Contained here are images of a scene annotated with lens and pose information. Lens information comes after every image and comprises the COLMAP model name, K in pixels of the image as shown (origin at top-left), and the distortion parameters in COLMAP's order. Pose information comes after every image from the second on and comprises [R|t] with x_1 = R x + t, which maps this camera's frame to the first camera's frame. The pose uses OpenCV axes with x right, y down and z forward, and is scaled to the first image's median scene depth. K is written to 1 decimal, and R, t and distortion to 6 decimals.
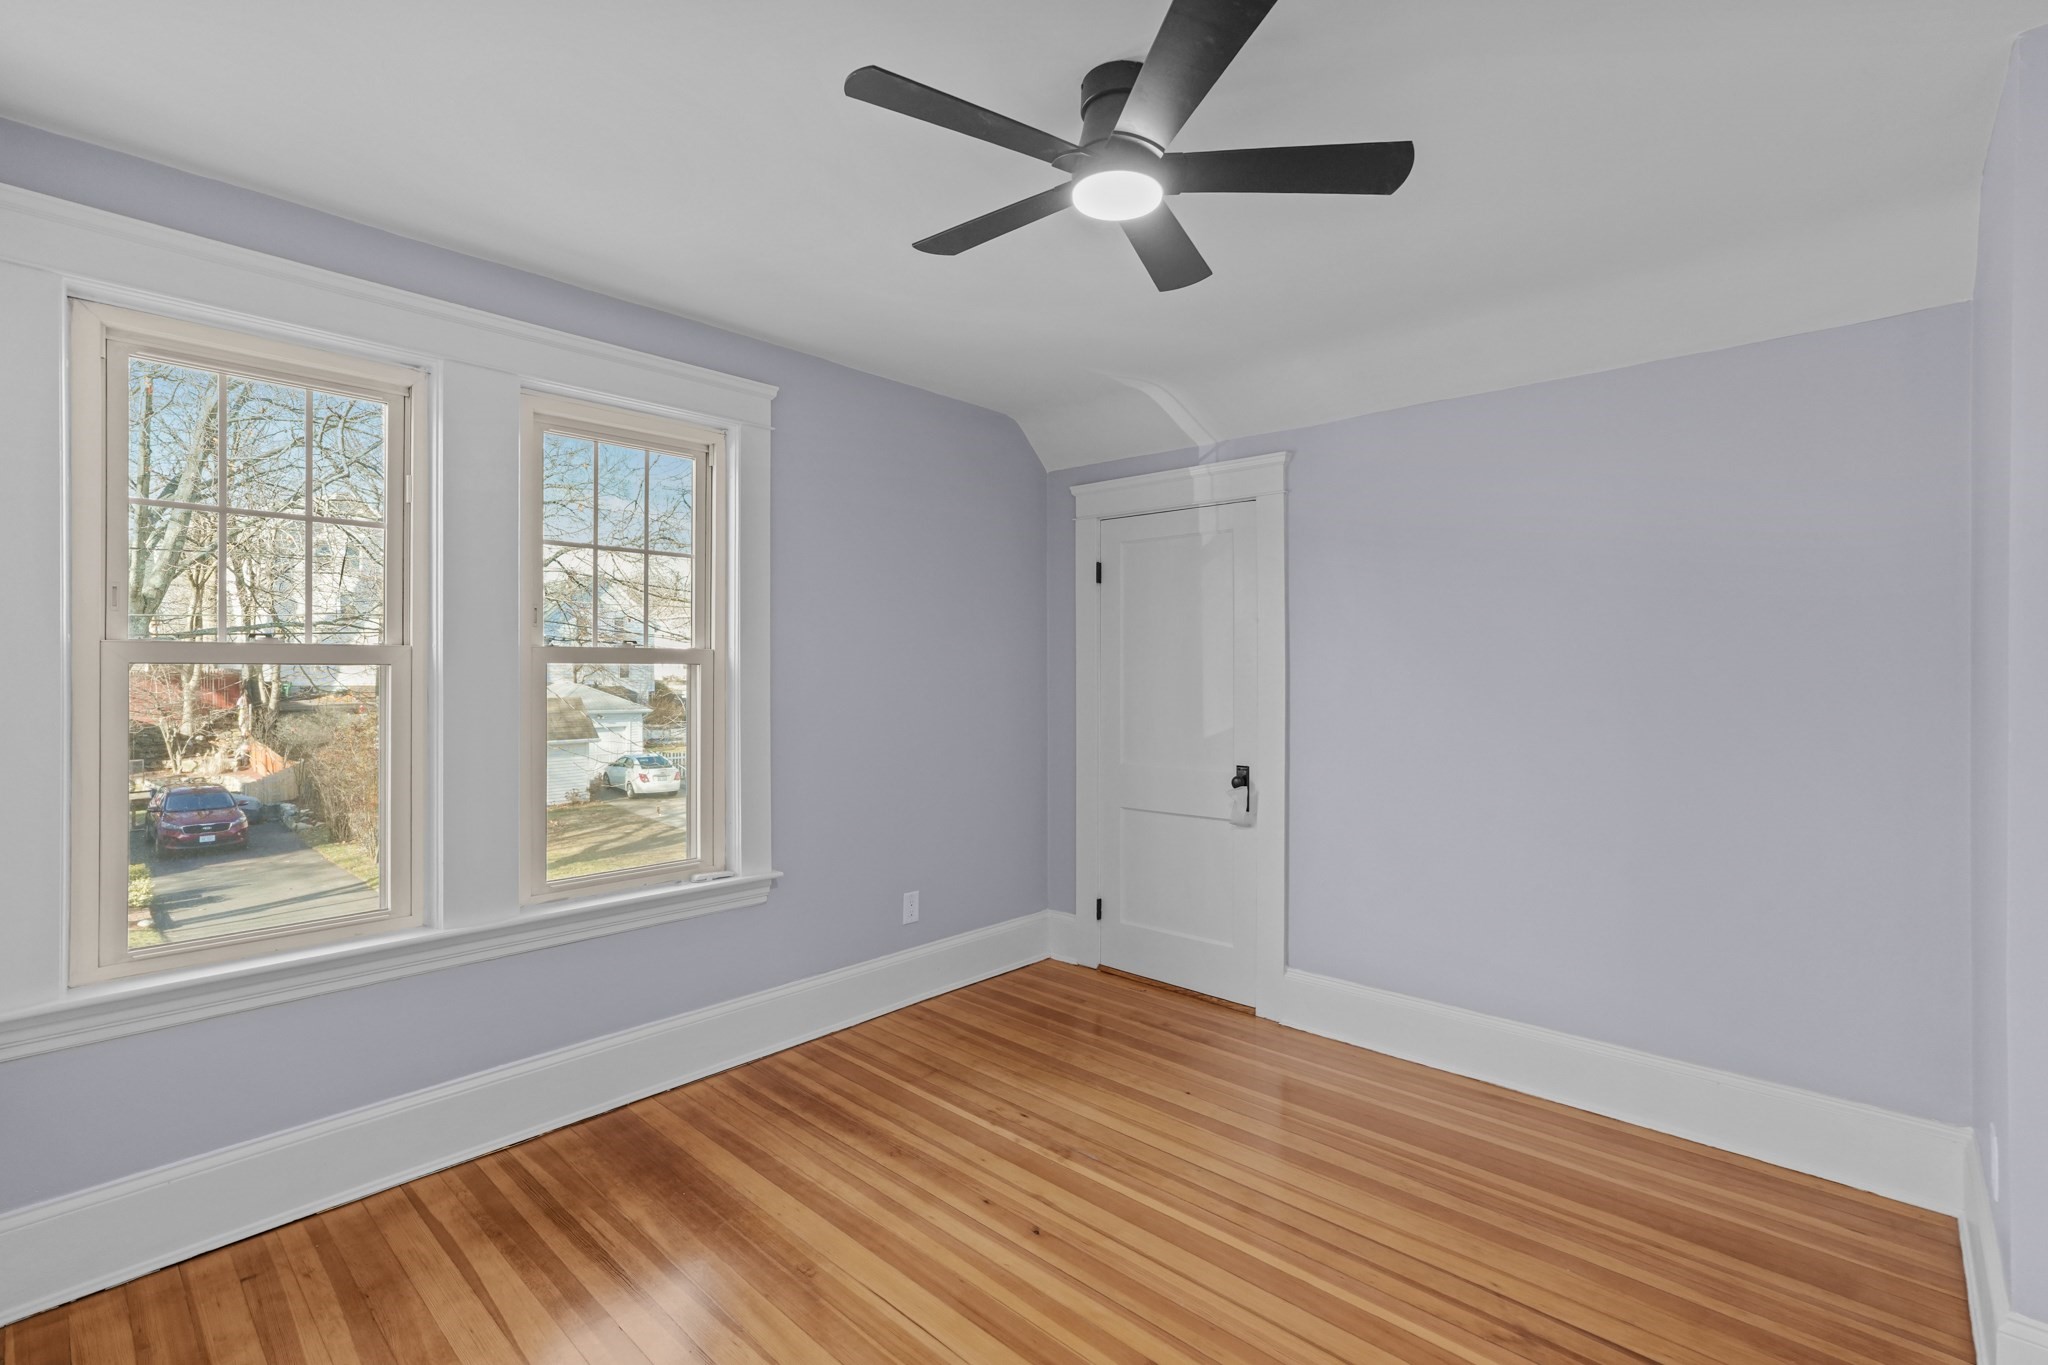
lens RADIAL K [[932.6, 0, 1023.7], [0, 932.6, 668.5], [0, 0, 1]] dist [-0.017589, 0.014051]
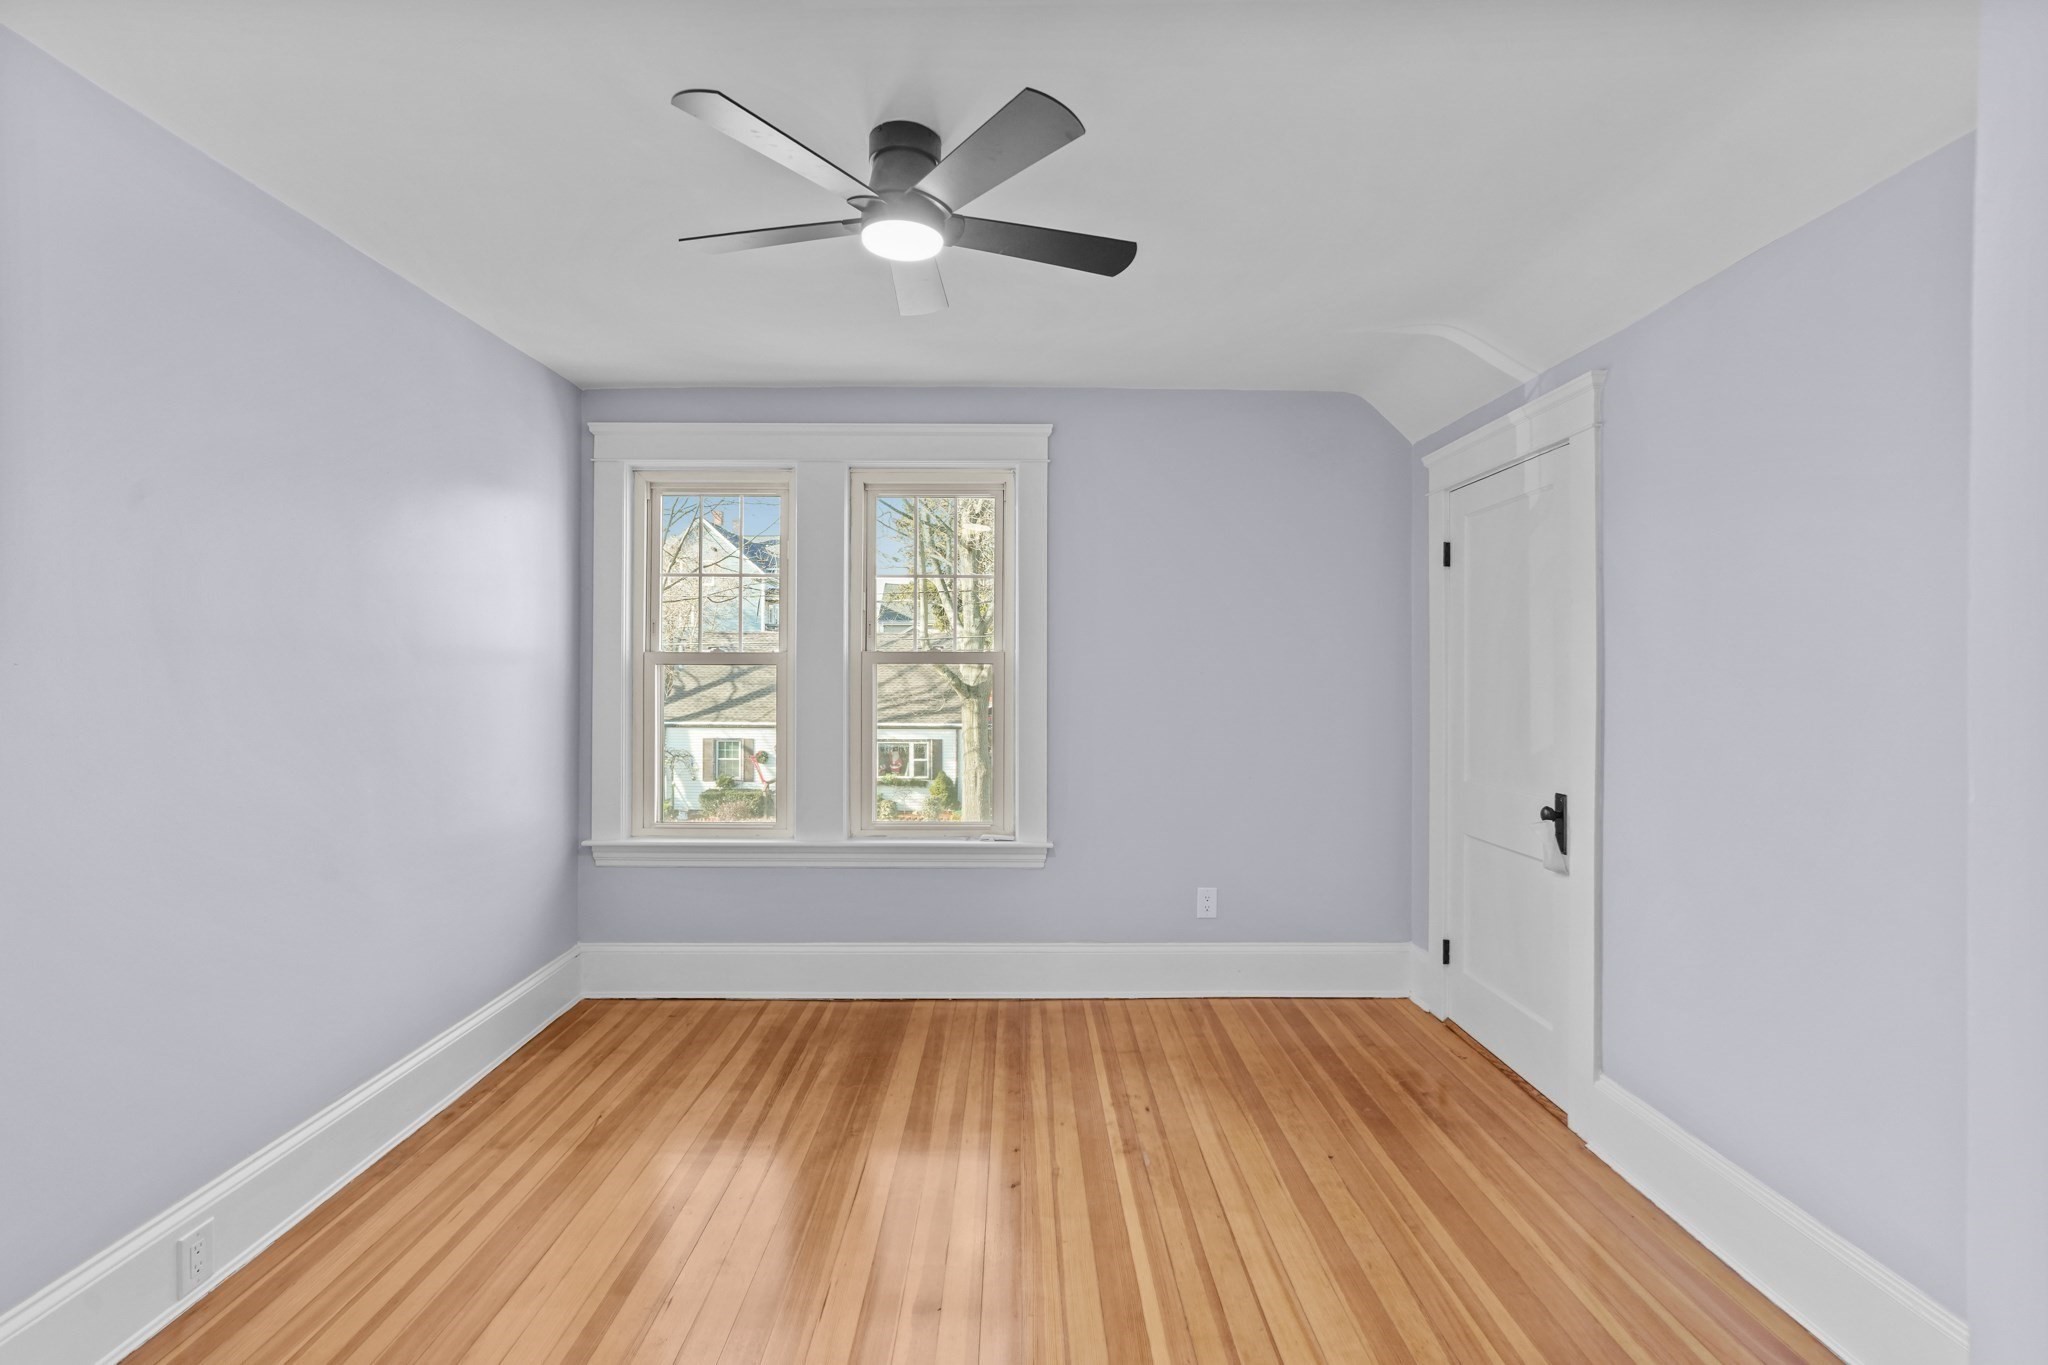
lens RADIAL K [[932.6, 0, 1018.6], [0, 932.6, 665.1], [0, 0, 1]] dist [-0.017589, 0.014051]
pose [[0.679353, -0.005559, -0.733791, 0.589908], [0.000137, 0.999972, -0.007448, 0.006522], [0.733812, 0.004960, 0.679335, 0.192808]]
